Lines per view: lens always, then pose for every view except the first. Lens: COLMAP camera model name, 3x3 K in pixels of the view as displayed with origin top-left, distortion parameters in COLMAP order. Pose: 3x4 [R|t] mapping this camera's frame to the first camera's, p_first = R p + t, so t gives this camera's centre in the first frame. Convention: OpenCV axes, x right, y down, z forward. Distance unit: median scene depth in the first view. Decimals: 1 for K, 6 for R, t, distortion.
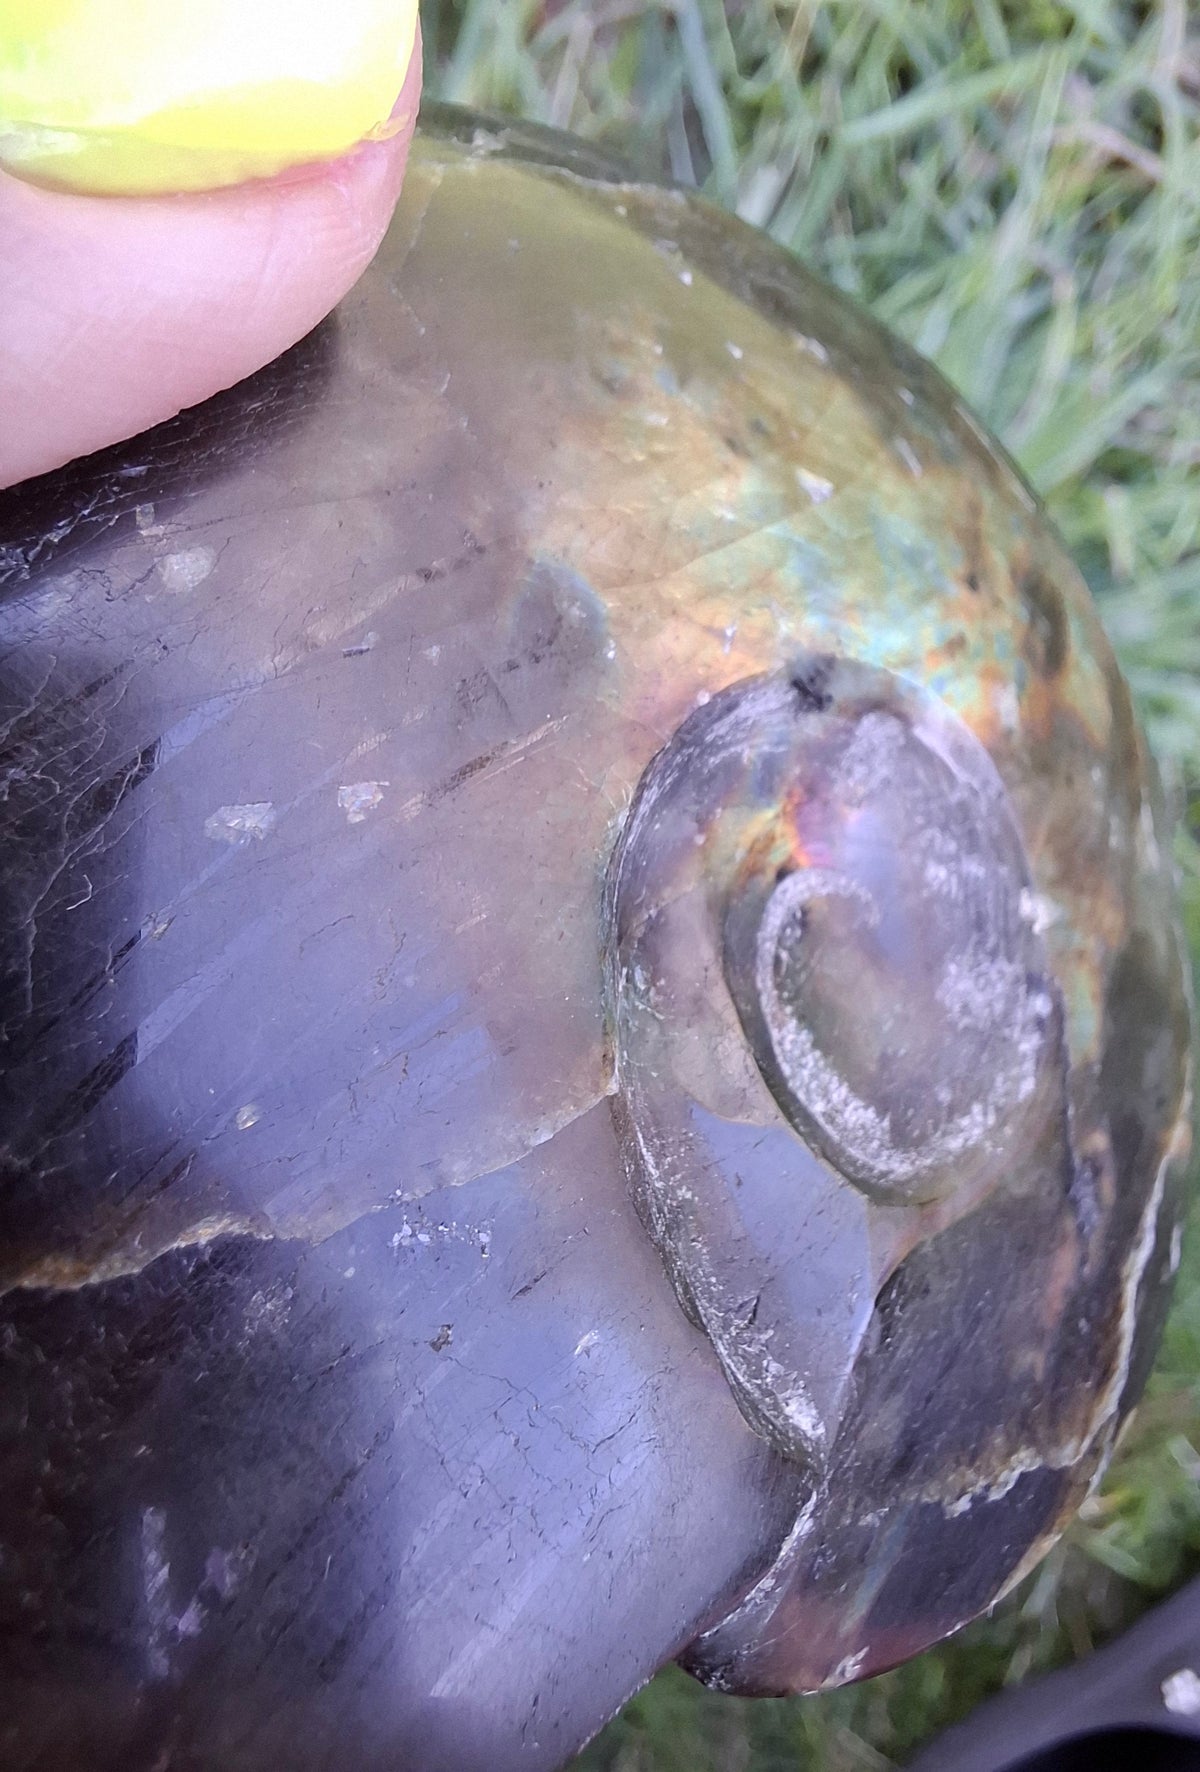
lens RADIAL K [[1395.1, 0, 699.1], [0, 1395.1, 882.1], [0, 0, 1]] dist [-0.044106, 0.000401]
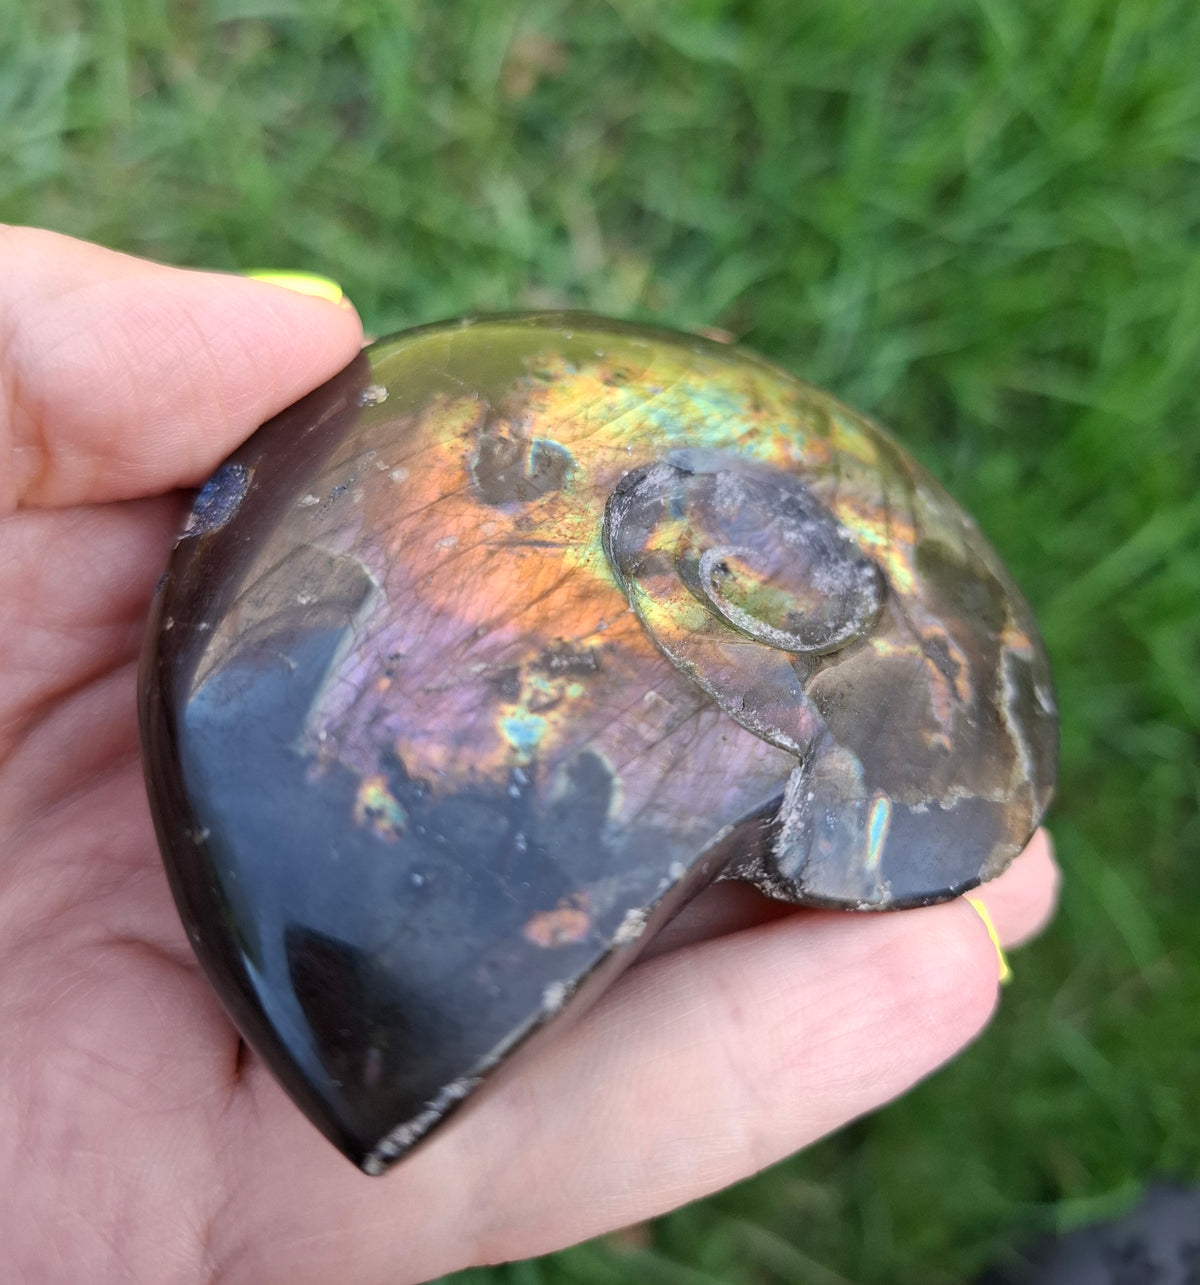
lens RADIAL K [[1125.1, 0, 600.0], [0, 1125.1, 642.5], [0, 0, 1]] dist [0.104673, 0.004142]
pose [[0.908737, -0.390741, -0.146695, 0.111822], [0.331963, 0.889703, -0.313413, 0.593672], [0.252978, 0.236113, 0.938218, -0.581619]]
